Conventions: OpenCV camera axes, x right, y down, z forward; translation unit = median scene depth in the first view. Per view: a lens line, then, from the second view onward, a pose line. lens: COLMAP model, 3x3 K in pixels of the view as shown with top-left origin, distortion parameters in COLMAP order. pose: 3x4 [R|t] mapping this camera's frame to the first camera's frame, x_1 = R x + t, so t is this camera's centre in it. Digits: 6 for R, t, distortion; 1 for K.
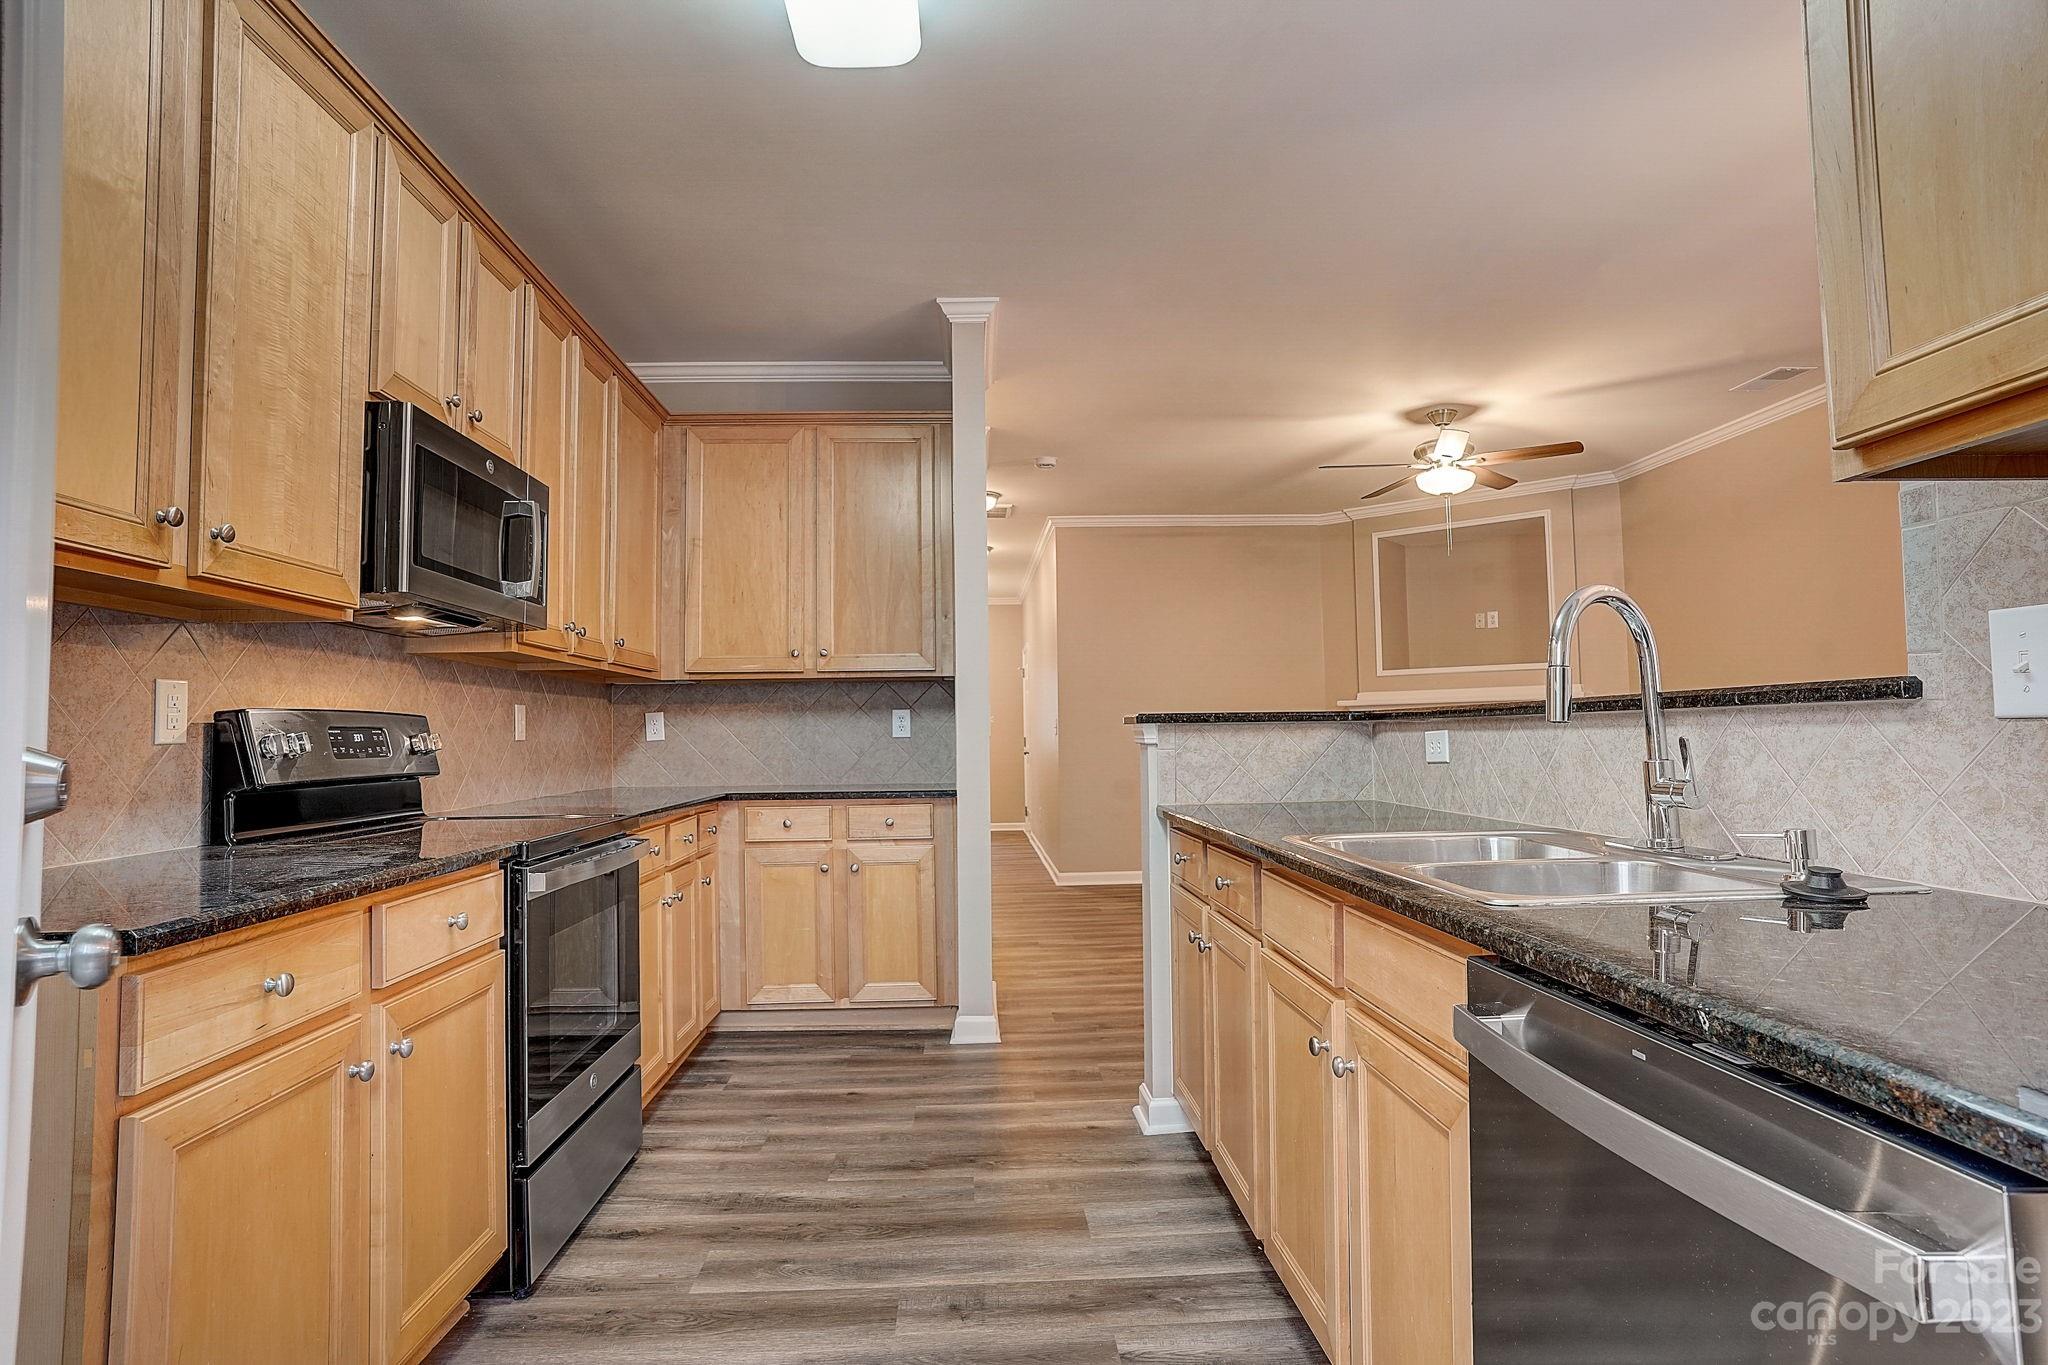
lens RADIAL K [[1079.8, 0, 1029.0], [0, 1079.8, 686.1], [0, 0, 1]] dist [-0.077998, 0.044722]
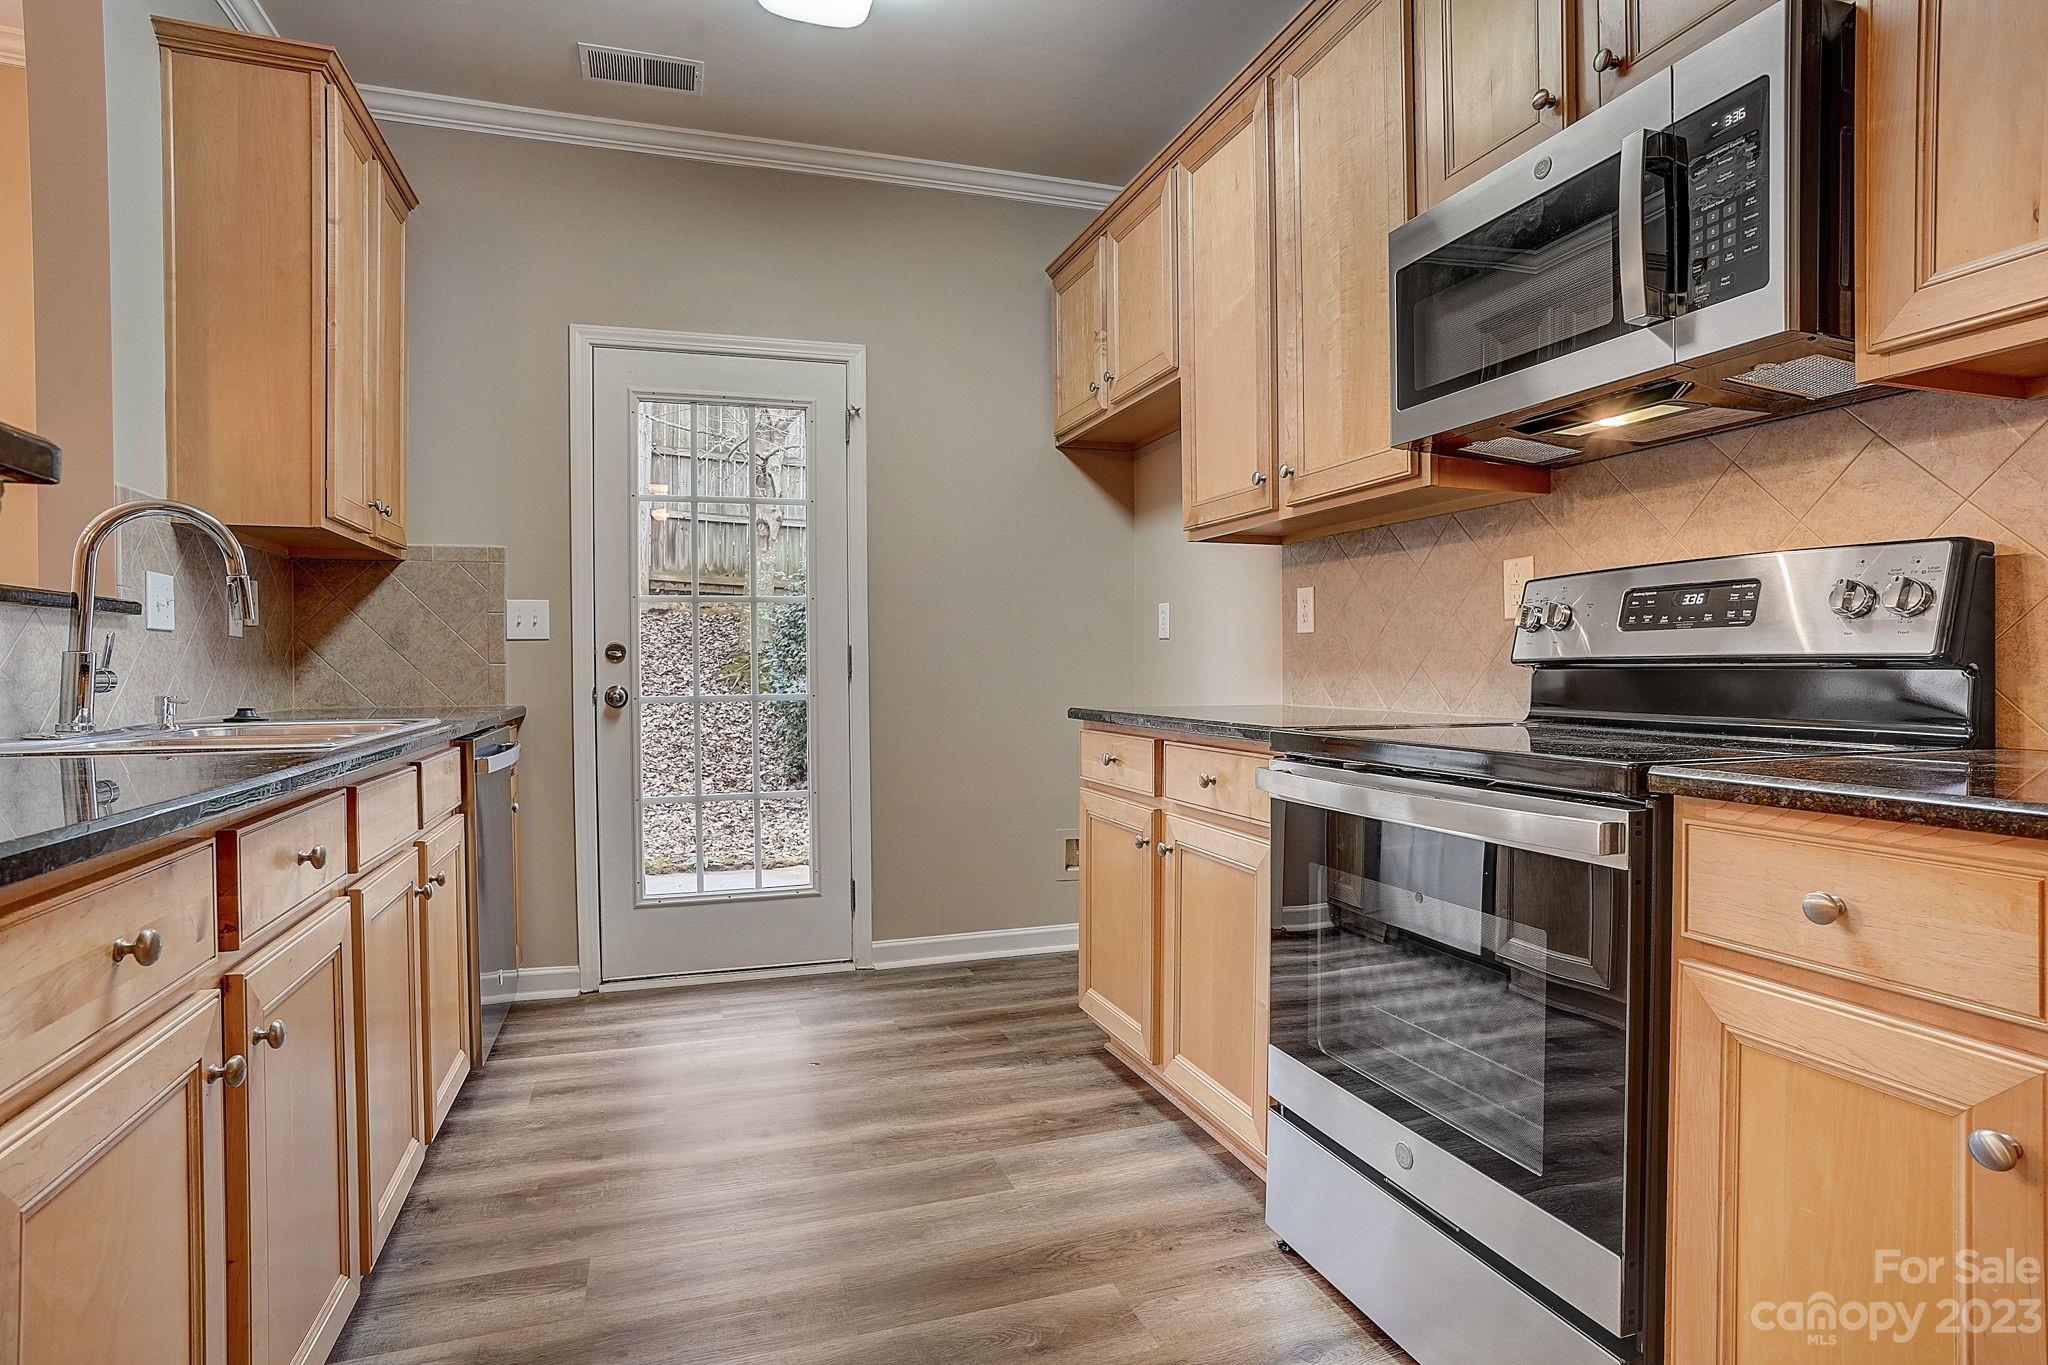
lens RADIAL K [[1079.8, 0, 1029.0], [0, 1079.8, 686.1], [0, 0, 1]] dist [-0.077998, 0.044722]
pose [[-0.963103, 0.023502, -0.268104, -0.049801], [0.031045, 0.999231, -0.023930, 0.130741], [0.267336, -0.031371, -0.963093, 1.858381]]
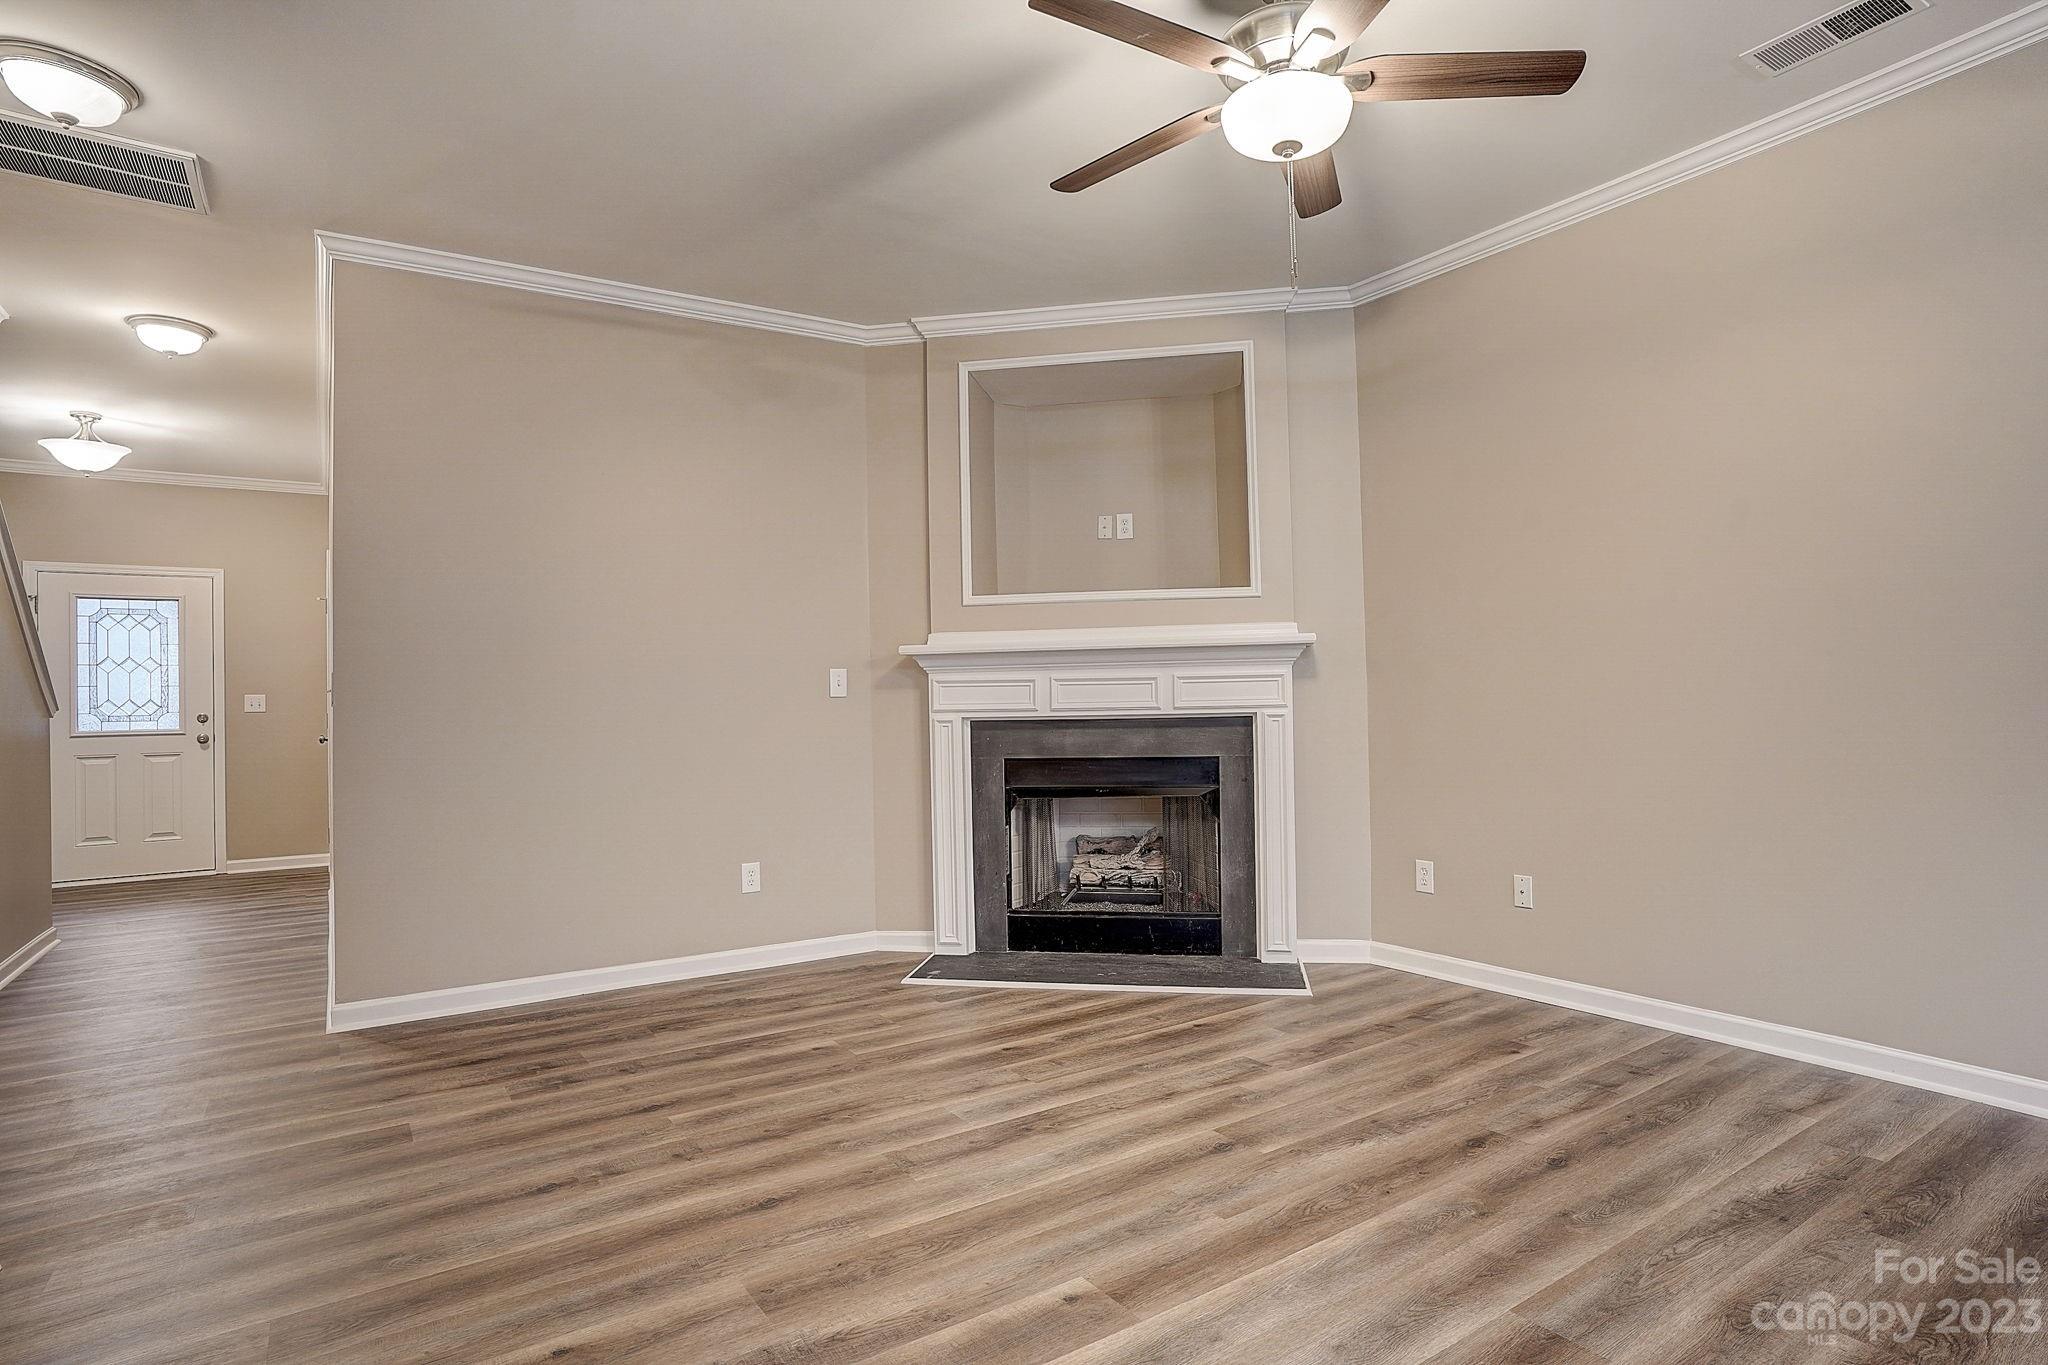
lens RADIAL K [[1079.8, 0, 1029.0], [0, 1079.8, 686.1], [0, 0, 1]] dist [-0.077998, 0.044722]
pose [[0.862201, 0.005471, 0.506536, 0.056030], [-0.017106, 0.999686, 0.018319, 0.023699], [-0.506277, -0.024460, 0.862024, 0.468330]]
